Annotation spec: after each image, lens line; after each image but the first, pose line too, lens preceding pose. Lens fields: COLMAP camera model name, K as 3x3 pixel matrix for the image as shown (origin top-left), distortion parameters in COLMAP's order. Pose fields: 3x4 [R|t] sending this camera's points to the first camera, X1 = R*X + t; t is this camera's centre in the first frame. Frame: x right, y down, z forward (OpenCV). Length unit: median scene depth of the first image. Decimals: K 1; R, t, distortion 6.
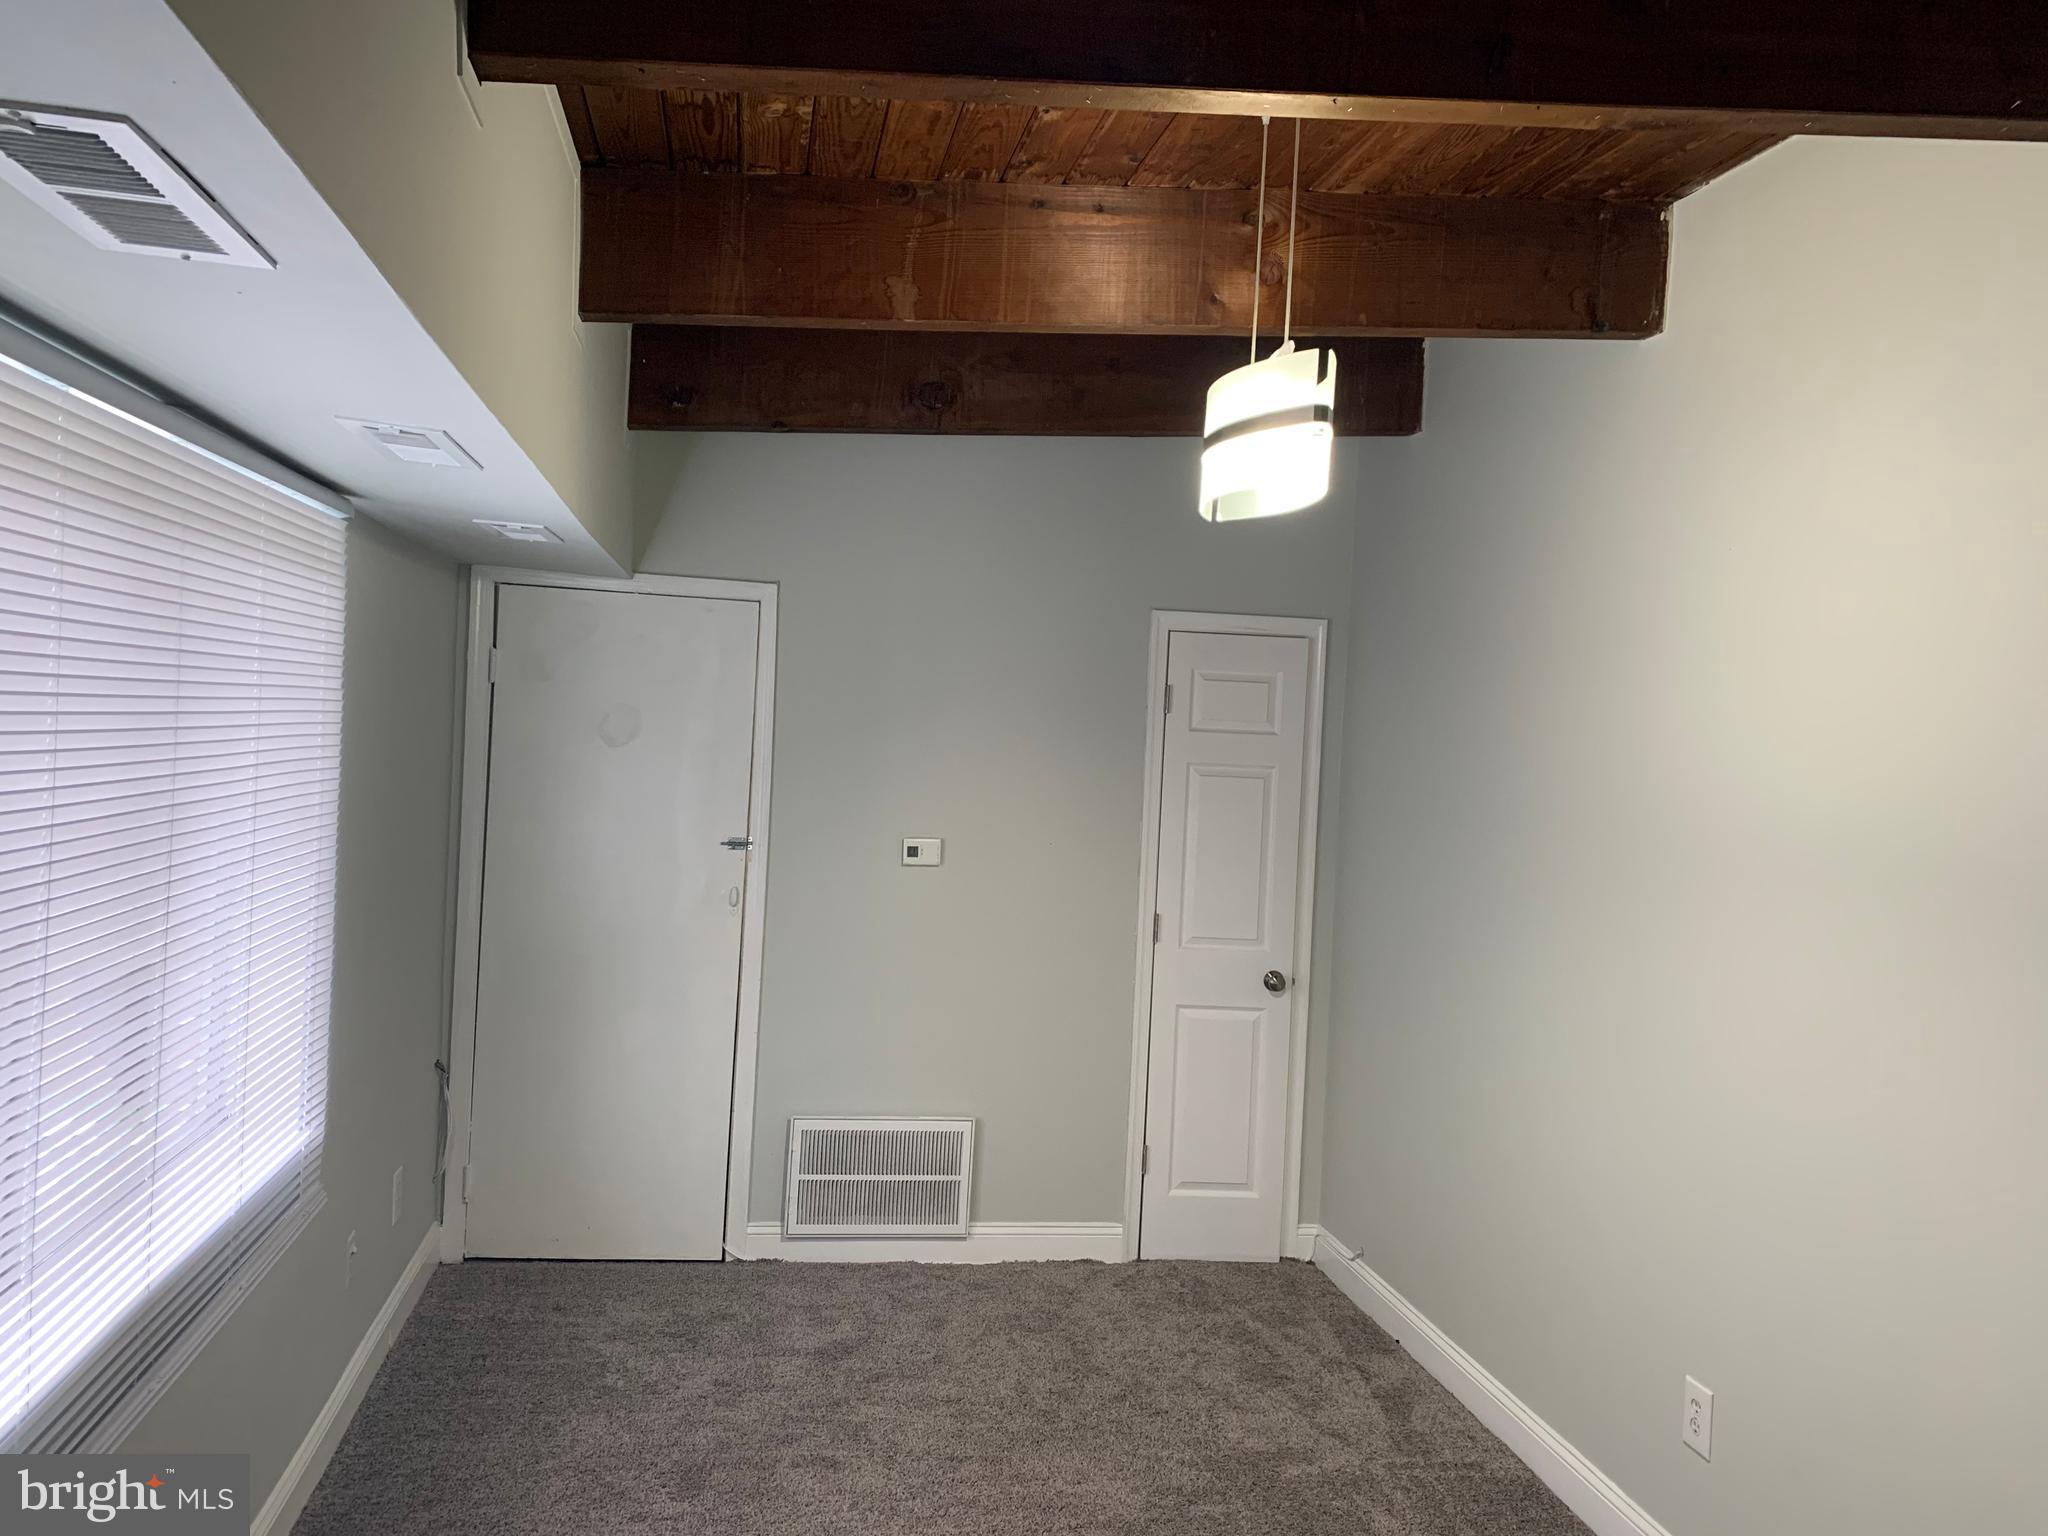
lens RADIAL K [[1511.4, 0, 1014.5], [0, 1511.4, 737.8], [0, 0, 1]] dist [0.168263, -0.391853]
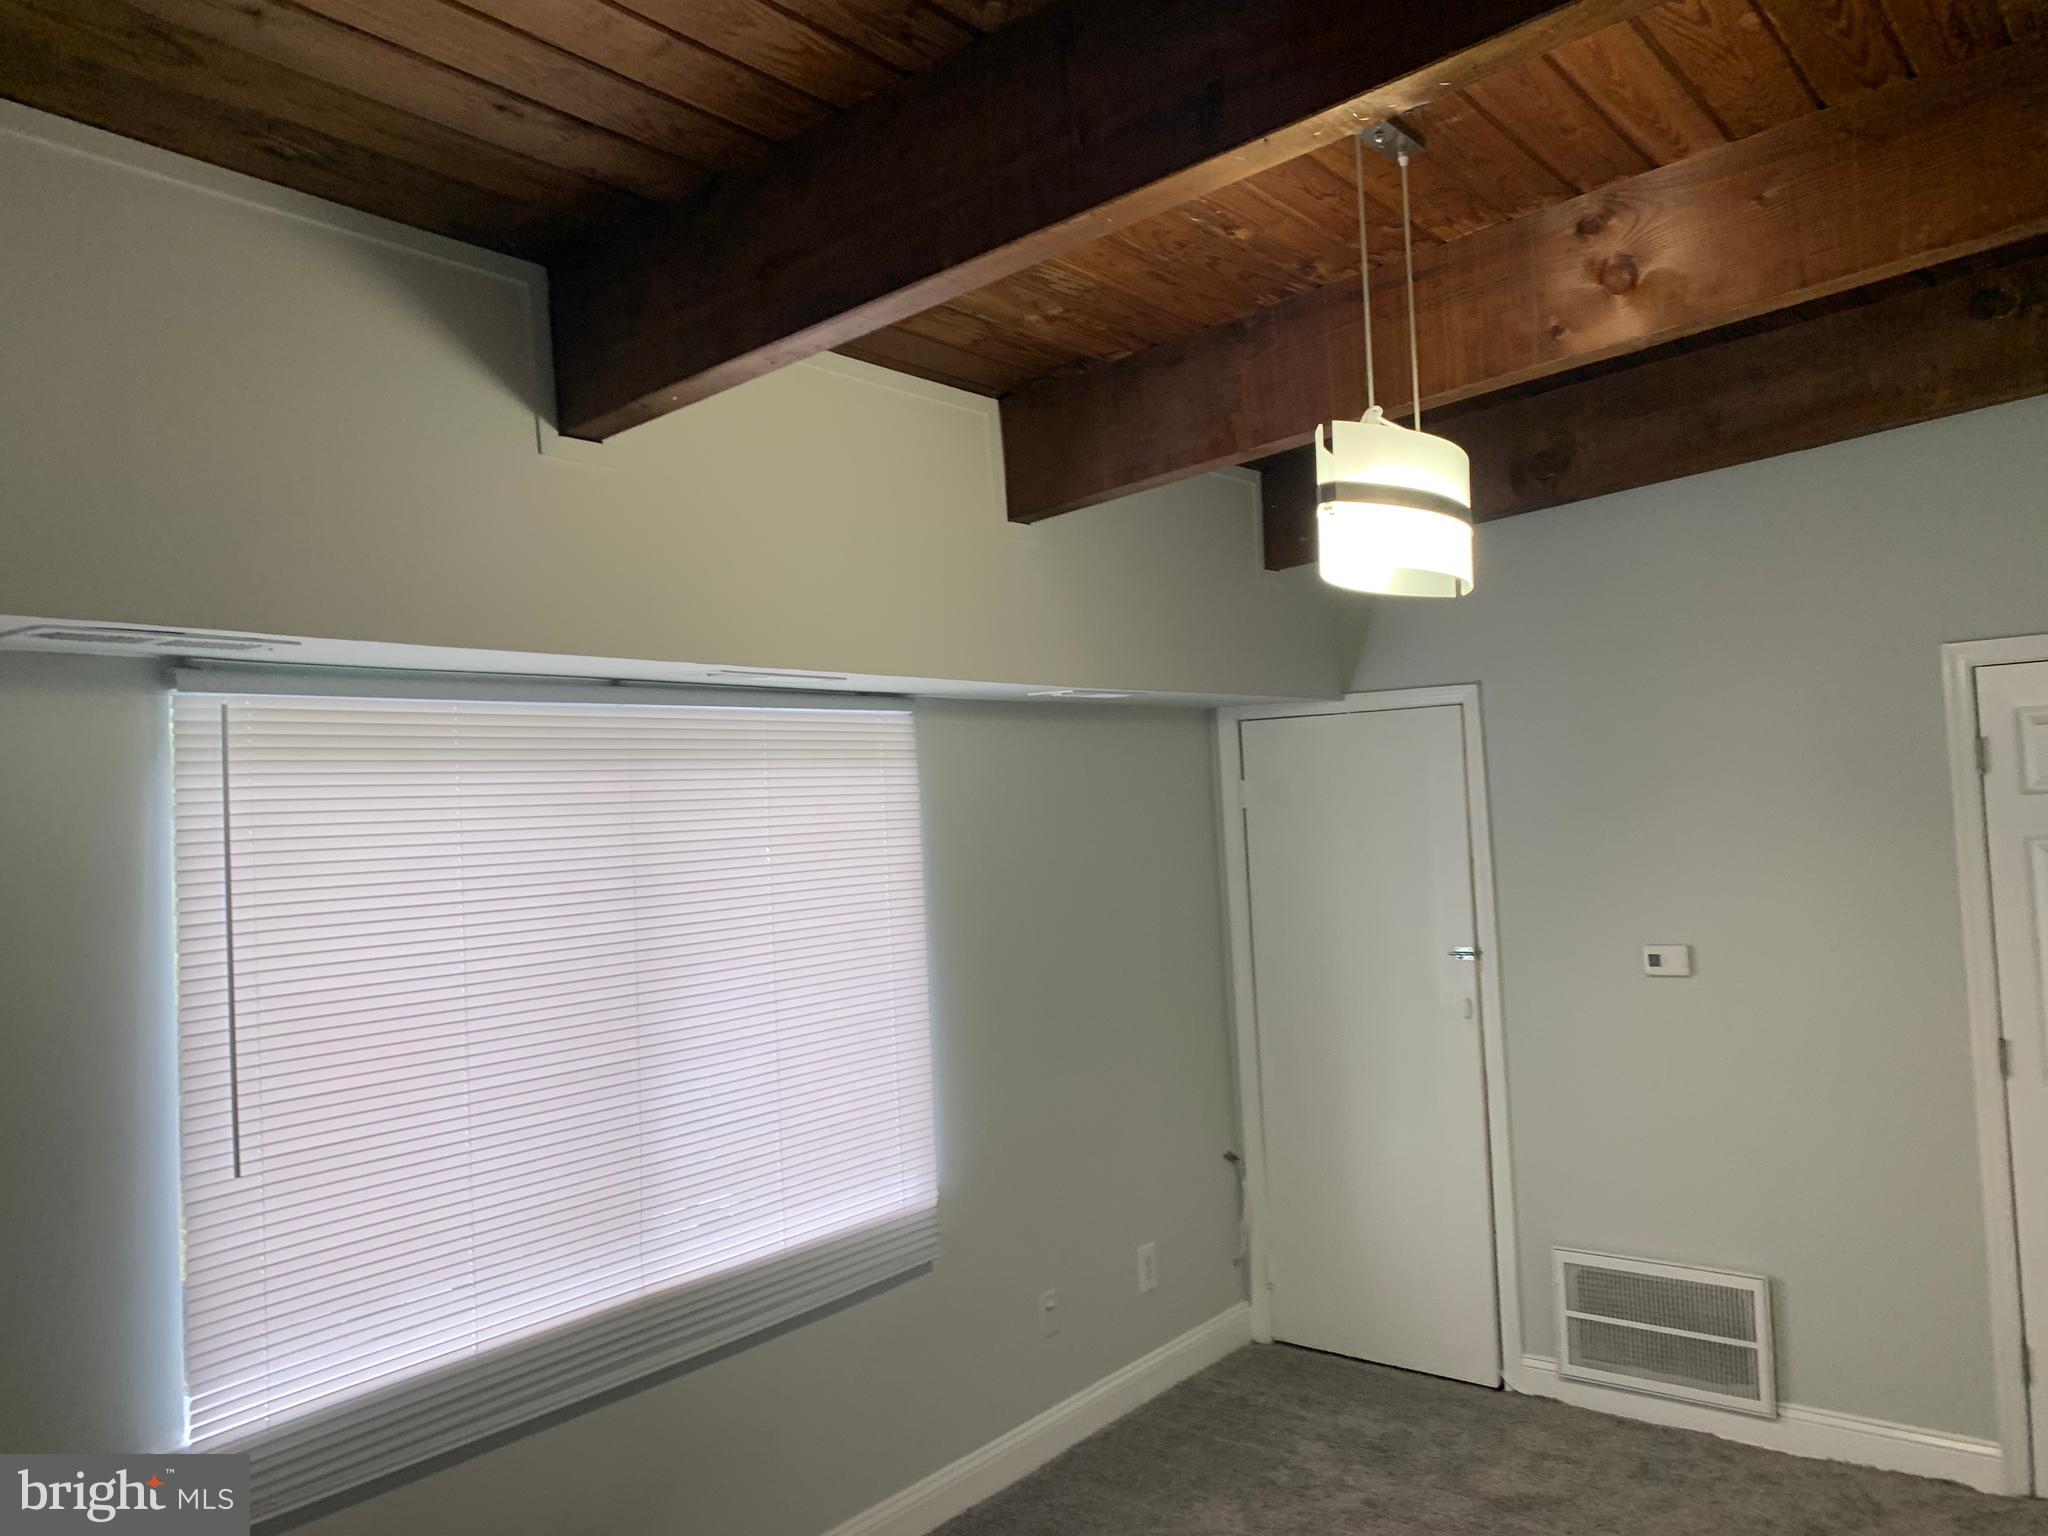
lens RADIAL K [[1521.9, 0, 1017.3], [0, 1521.9, 737.3], [0, 0, 1]] dist [0.009189, -0.008580]
pose [[0.684471, -0.117596, -0.719493, 0.337437], [0.073637, 0.993010, -0.092248, 0.000776], [0.725312, 0.010160, 0.688346, 0.119236]]
